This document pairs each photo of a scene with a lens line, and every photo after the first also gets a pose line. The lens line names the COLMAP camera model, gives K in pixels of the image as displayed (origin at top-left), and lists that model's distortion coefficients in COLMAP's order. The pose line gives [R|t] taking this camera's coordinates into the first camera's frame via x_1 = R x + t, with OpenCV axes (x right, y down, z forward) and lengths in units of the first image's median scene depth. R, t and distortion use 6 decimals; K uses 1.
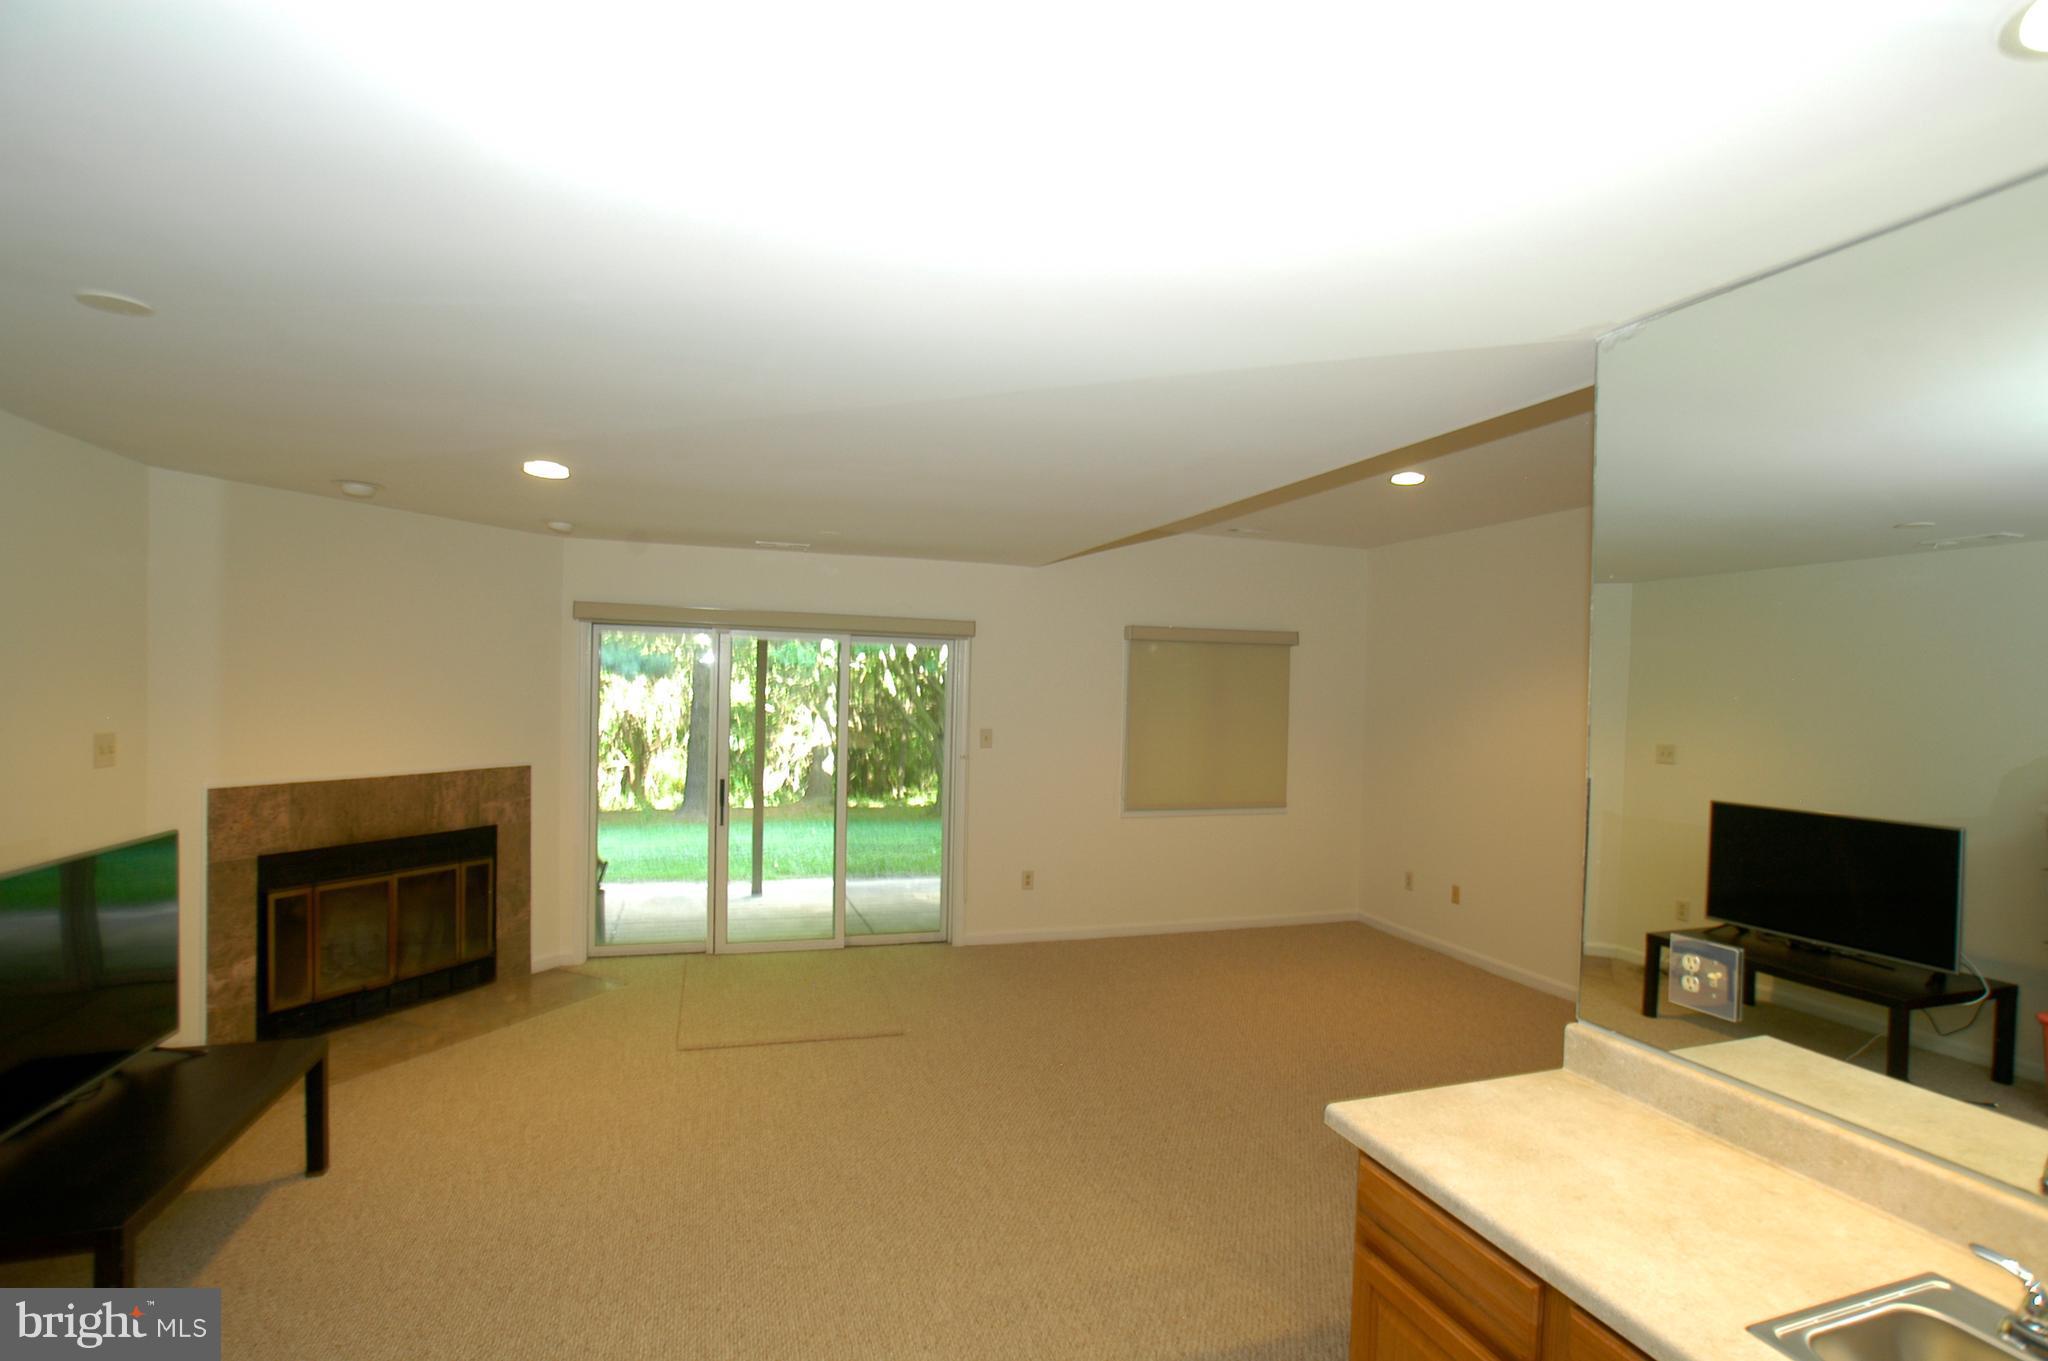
lens RADIAL K [[990.0, 0, 1040.4], [0, 990.0, 681.6], [0, 0, 1]] dist [-0.071259, 0.041731]
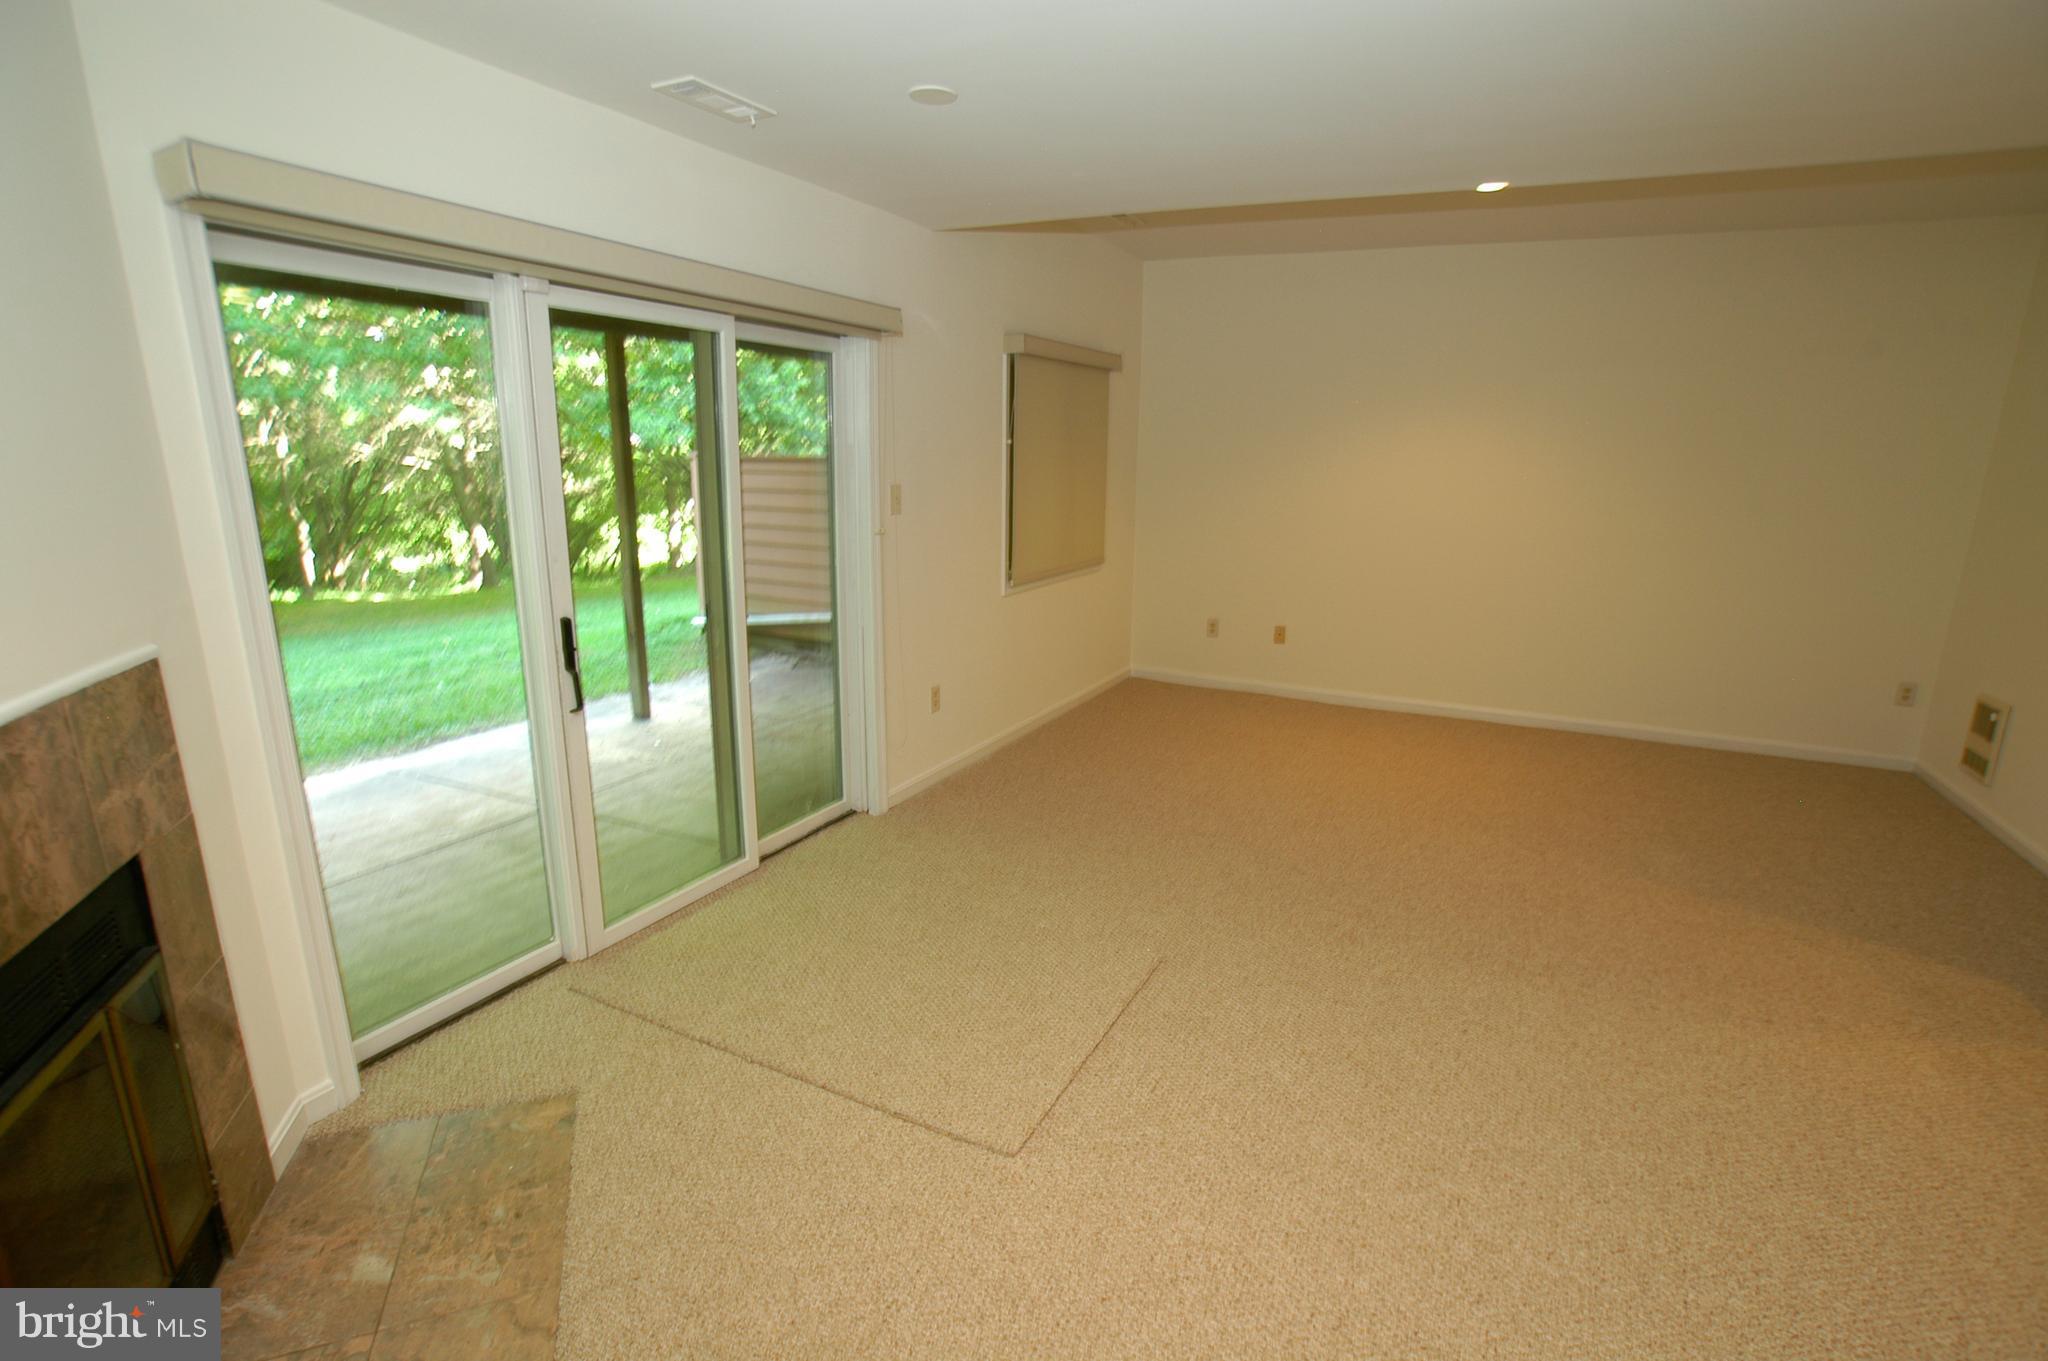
lens RADIAL K [[982.3, 0, 1028.2], [0, 982.3, 692.0], [0, 0, 1]] dist [-0.031820, -0.000010]
pose [[0.697666, -0.185473, 0.691998, -0.604481], [-0.002522, 0.965266, 0.261259, 0.014110], [-0.716418, -0.184017, 0.672966, 0.631136]]
